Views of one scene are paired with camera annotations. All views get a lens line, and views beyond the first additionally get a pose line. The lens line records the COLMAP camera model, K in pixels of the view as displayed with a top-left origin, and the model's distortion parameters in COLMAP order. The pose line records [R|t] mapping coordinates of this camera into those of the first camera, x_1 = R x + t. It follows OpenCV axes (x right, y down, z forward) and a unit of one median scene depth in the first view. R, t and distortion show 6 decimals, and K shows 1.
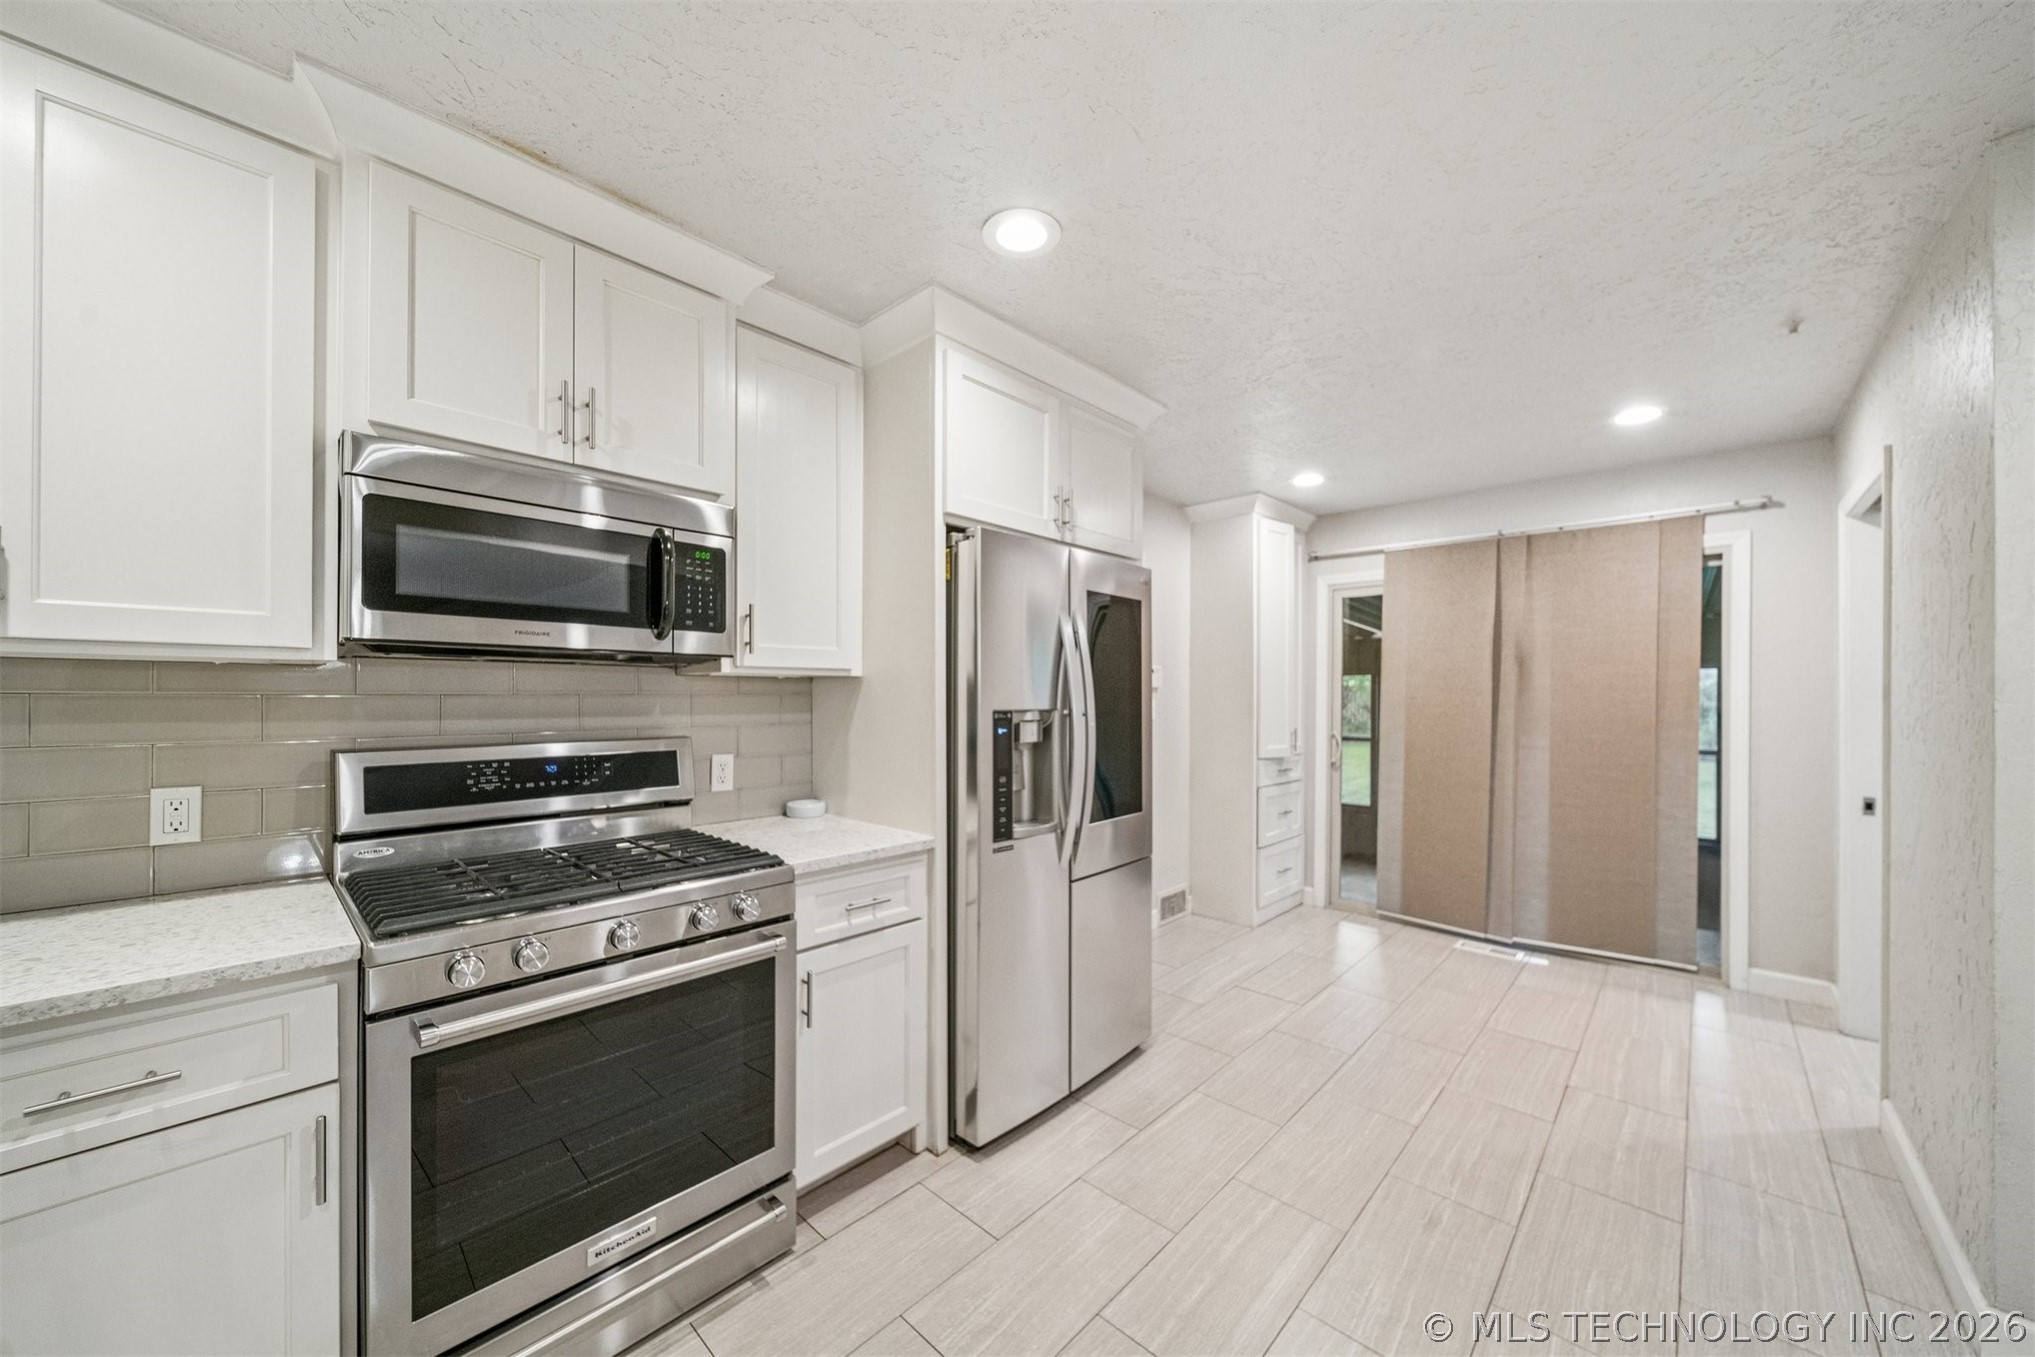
lens RADIAL K [[724.0, 0, 1018.5], [0, 724.0, 695.1], [0, 0, 1]] dist [-0.003127, -0.000366]
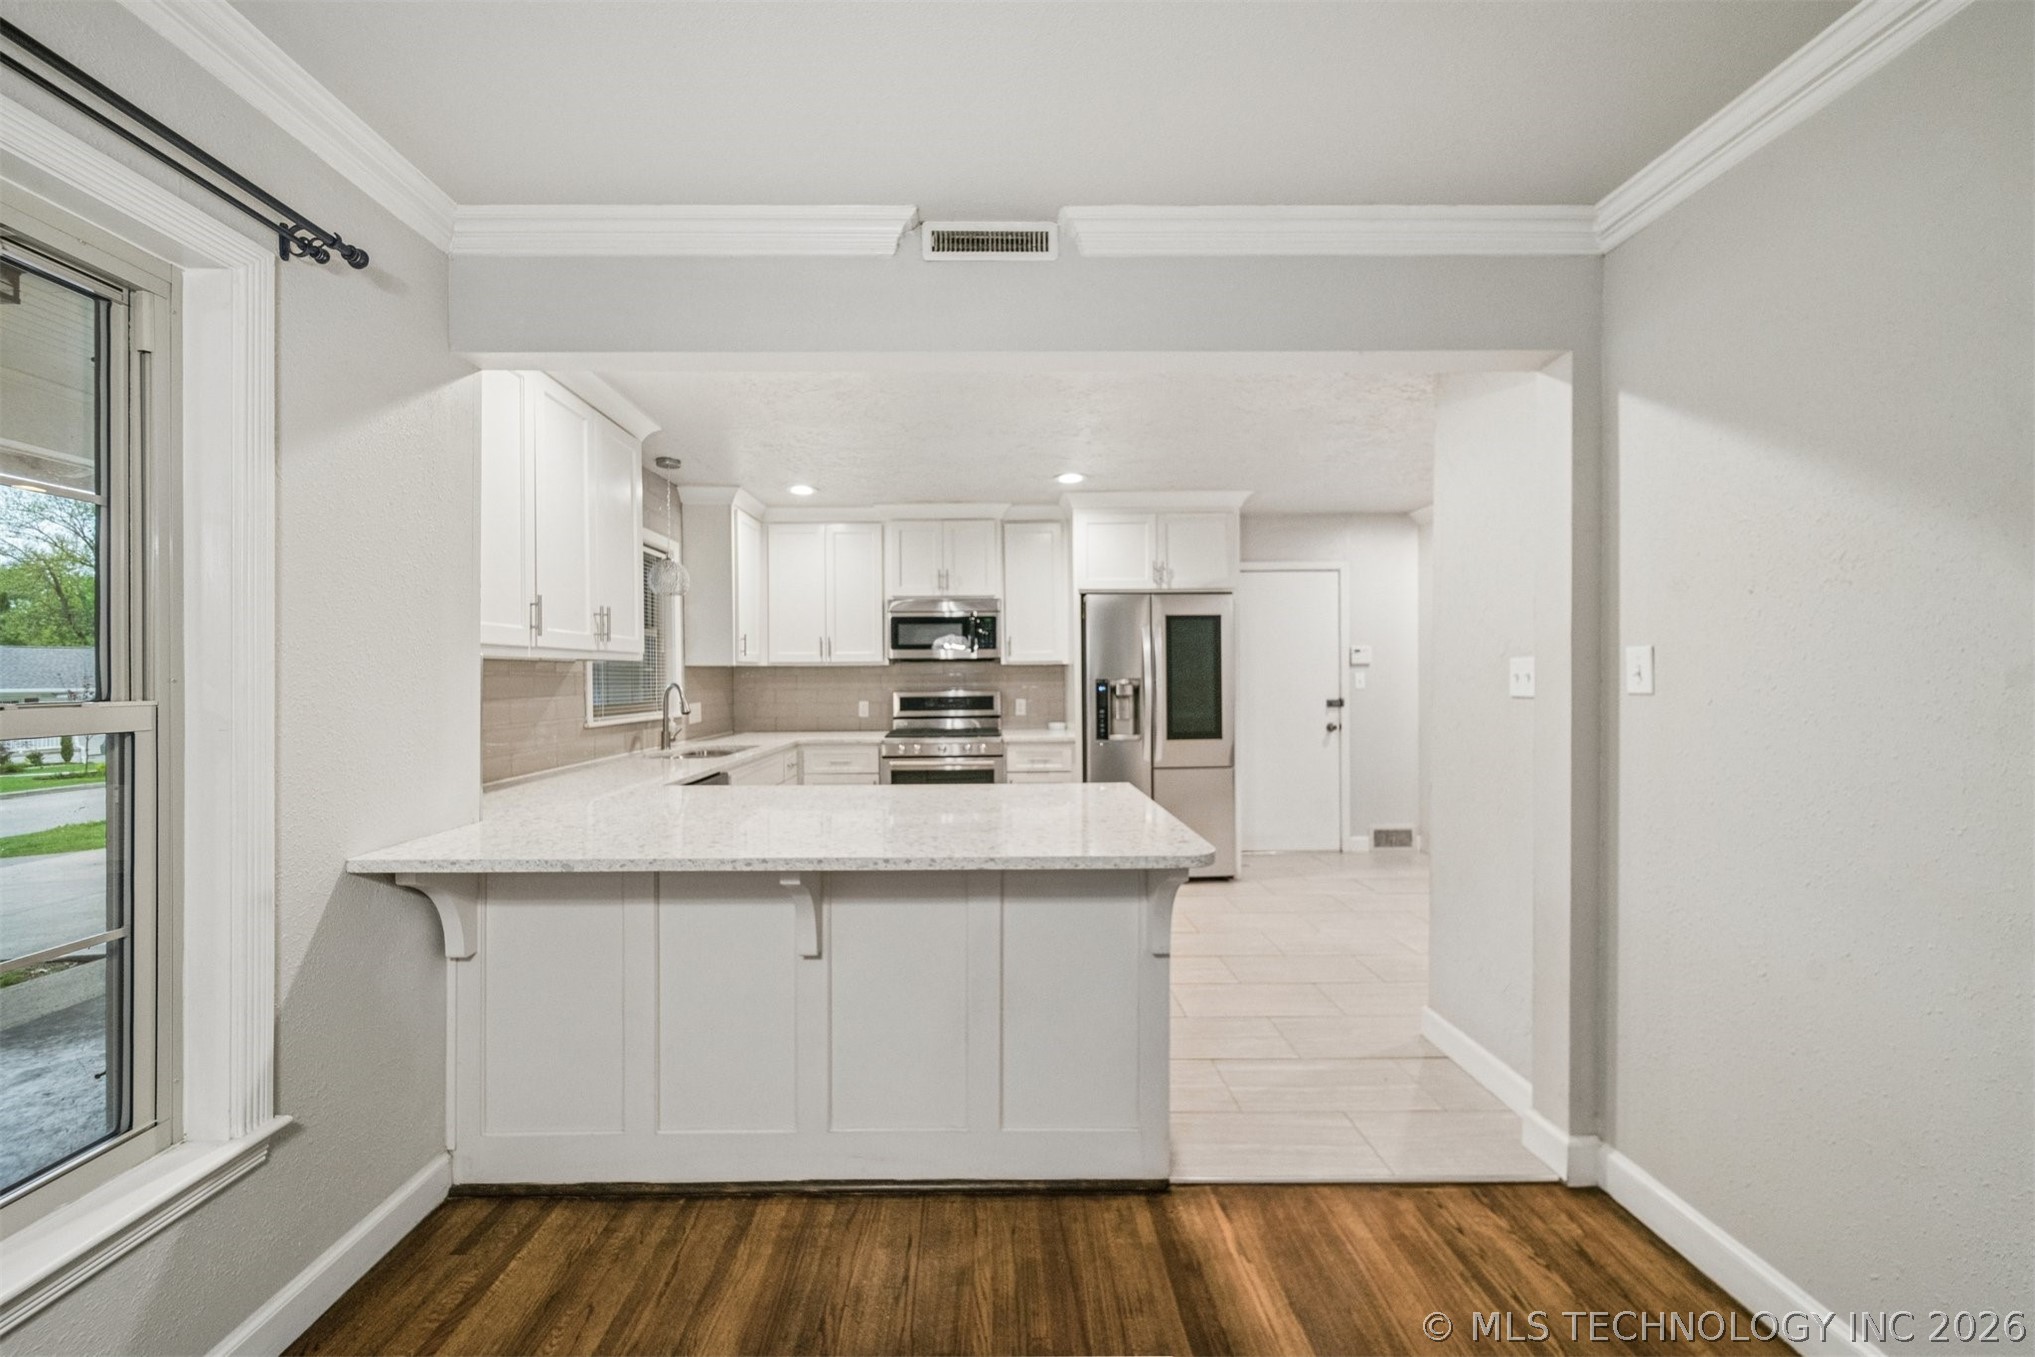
lens RADIAL K [[724.0, 0, 999.1], [0, 724.0, 675.3], [0, 0, 1]] dist [-0.003127, -0.000366]
pose [[0.687529, -0.009013, -0.726101, 1.228472], [0.011534, 0.999932, -0.001491, 0.009178], [0.726065, -0.007350, 0.687587, -0.635340]]
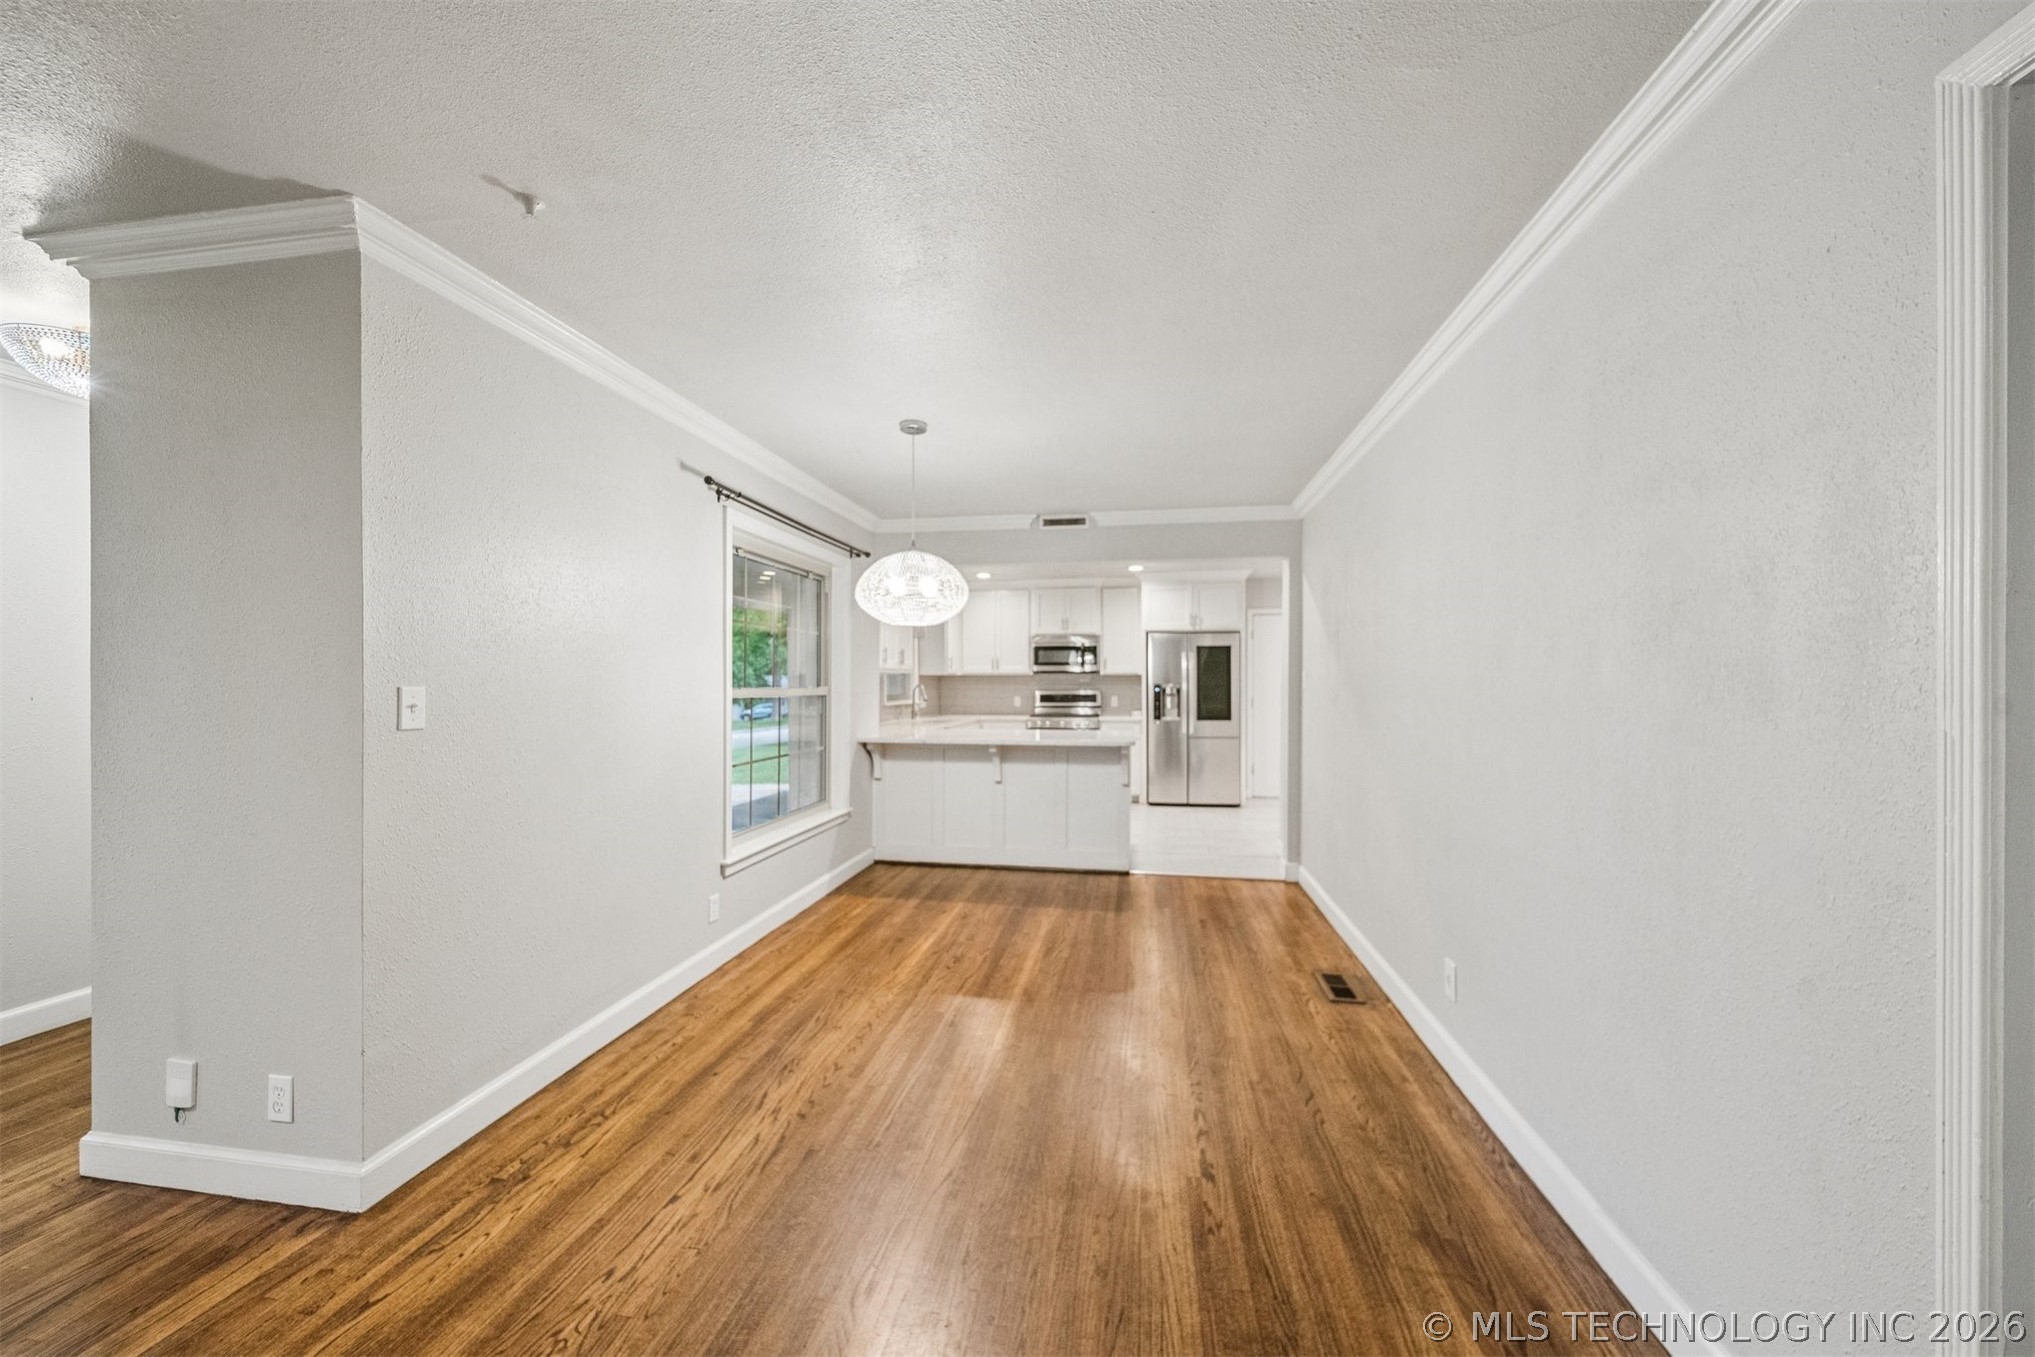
lens RADIAL K [[724.0, 0, 1036.2], [0, 724.0, 678.3], [0, 0, 1]] dist [-0.003127, -0.000366]
pose [[0.562523, -0.007792, -0.826745, 2.425457], [0.005032, 0.999969, -0.006001, 0.011047], [0.826766, -0.000785, 0.562545, -1.403349]]
